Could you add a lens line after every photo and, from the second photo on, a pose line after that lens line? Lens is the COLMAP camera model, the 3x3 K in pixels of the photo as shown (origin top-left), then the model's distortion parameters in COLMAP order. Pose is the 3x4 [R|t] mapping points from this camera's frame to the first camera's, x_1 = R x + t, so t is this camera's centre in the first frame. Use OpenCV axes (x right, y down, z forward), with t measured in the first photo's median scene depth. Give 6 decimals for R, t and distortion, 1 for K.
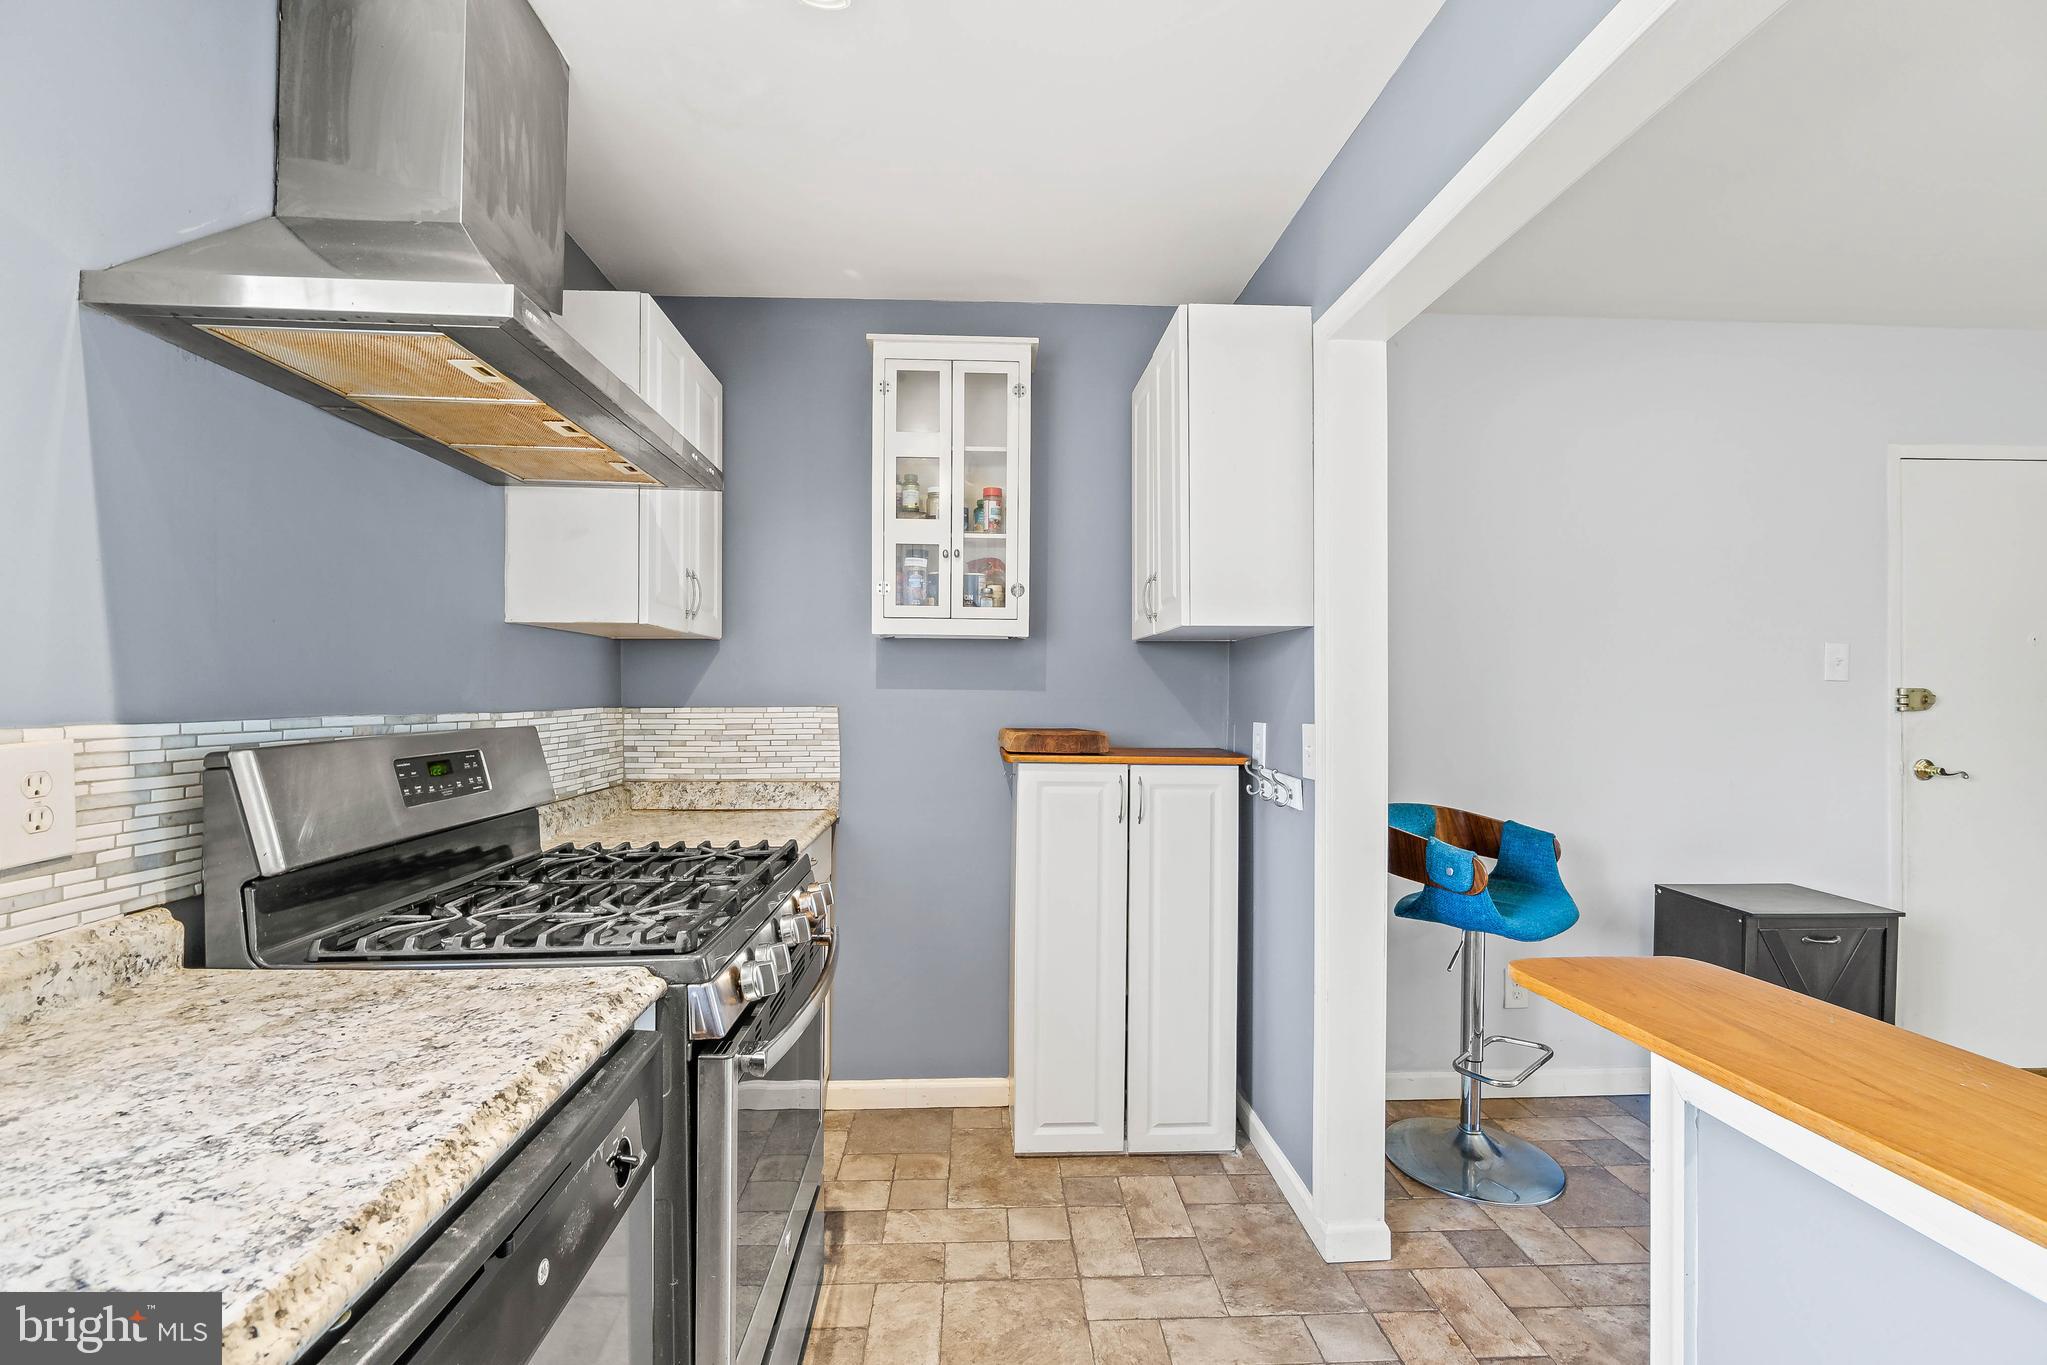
lens RADIAL K [[879.2, 0, 1023.5], [0, 879.2, 682.5], [0, 0, 1]] dist [0.001133, 0.000106]
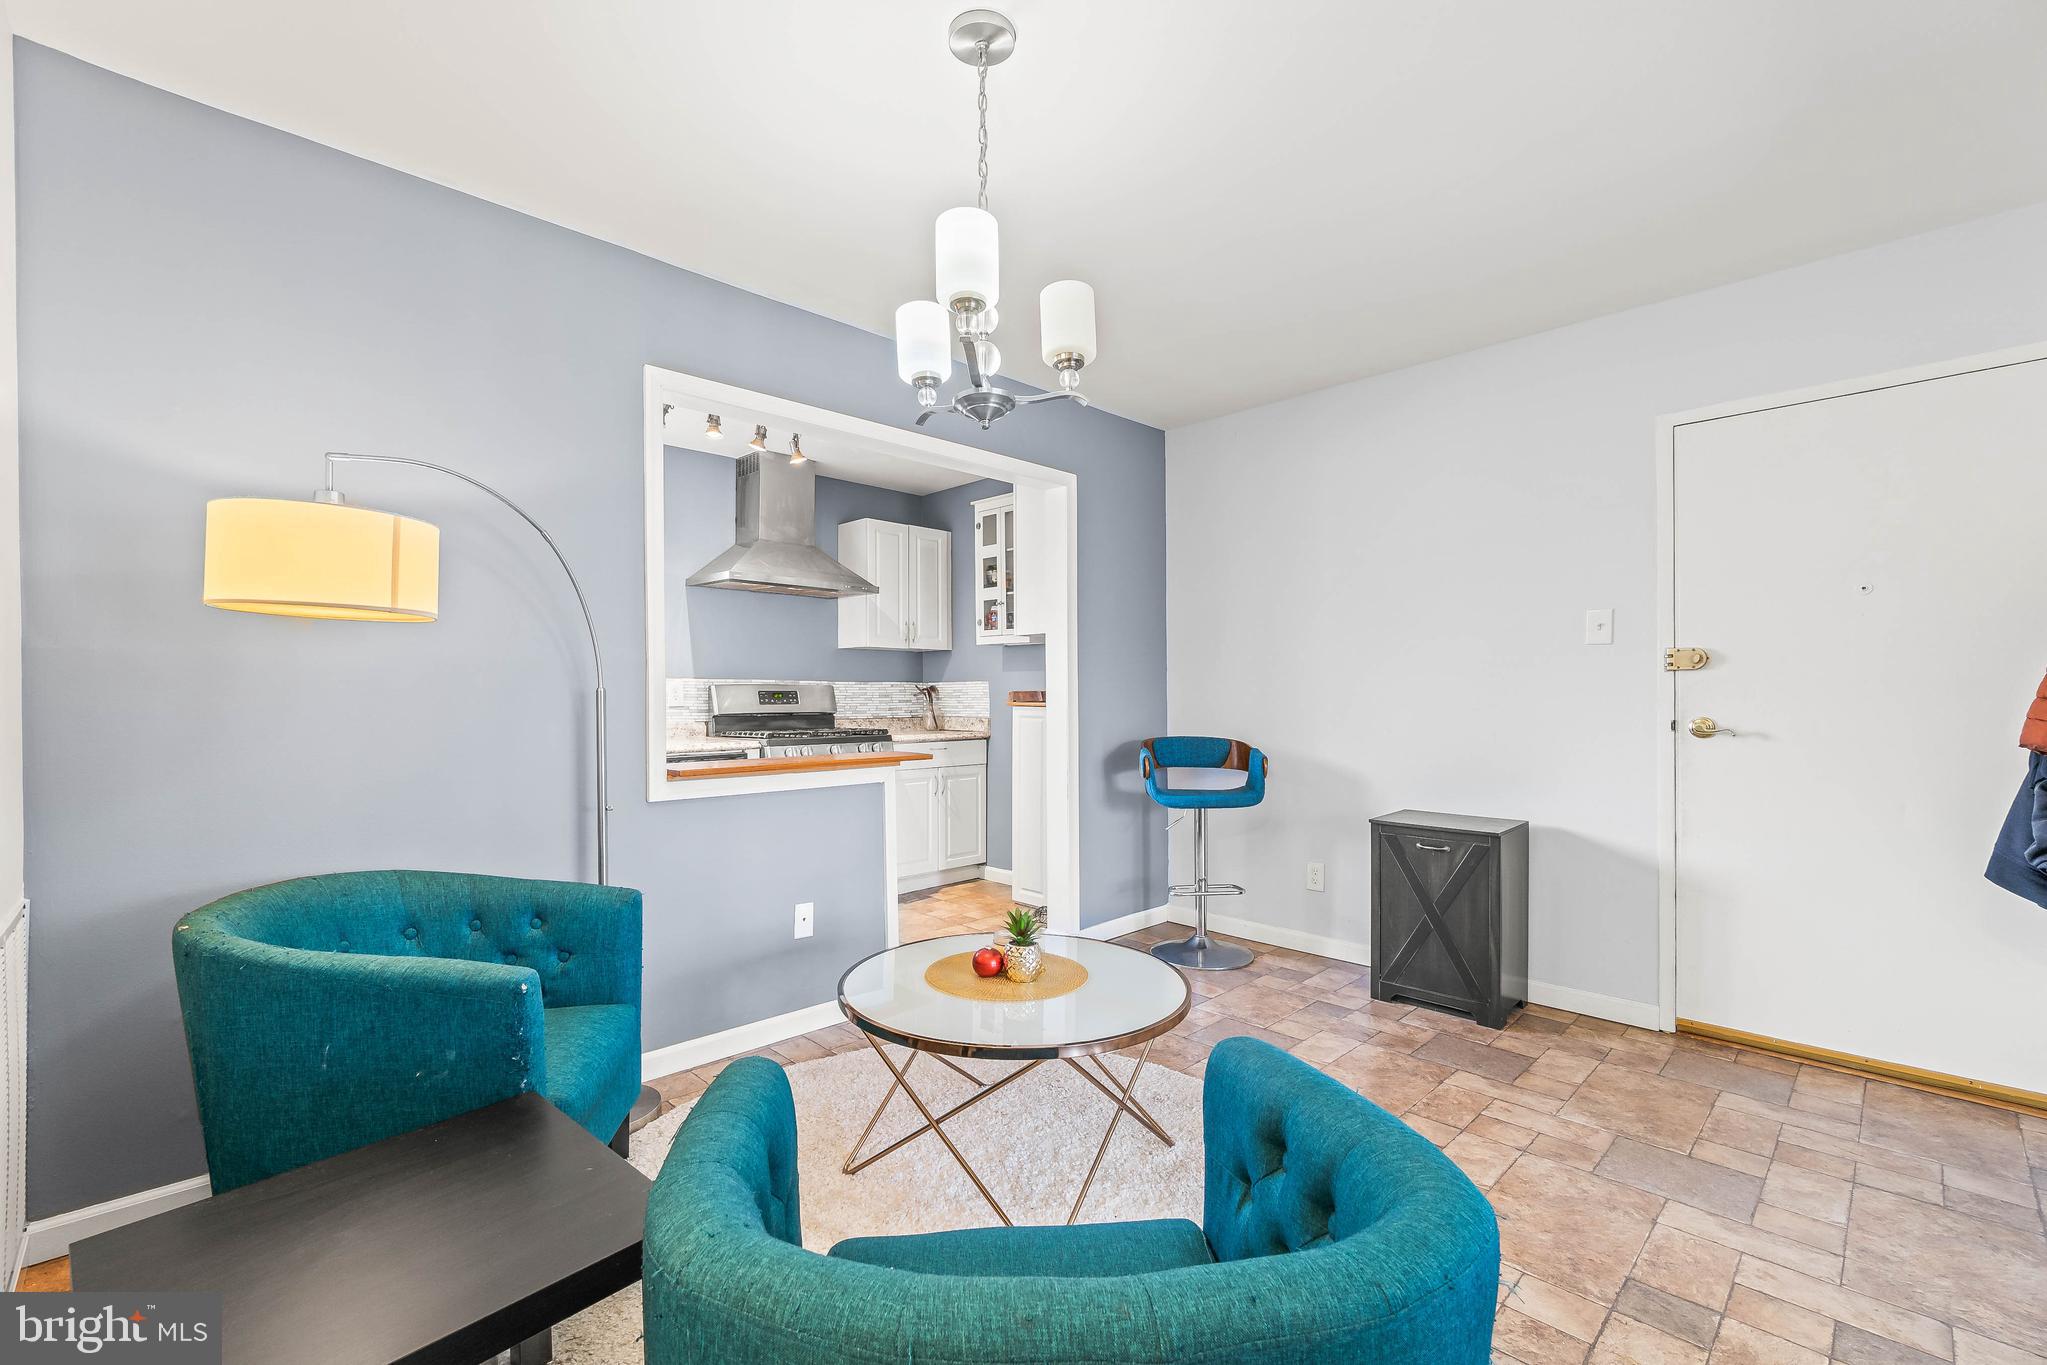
lens RADIAL K [[884.4, 0, 1018.8], [0, 884.4, 693.7], [0, 0, 1]] dist [-0.001243, 0.000094]
pose [[0.656864, -0.004191, -0.753997, 1.469752], [0.011332, 0.999926, 0.004315, 0.051872], [0.753924, -0.011379, 0.656863, -0.301396]]
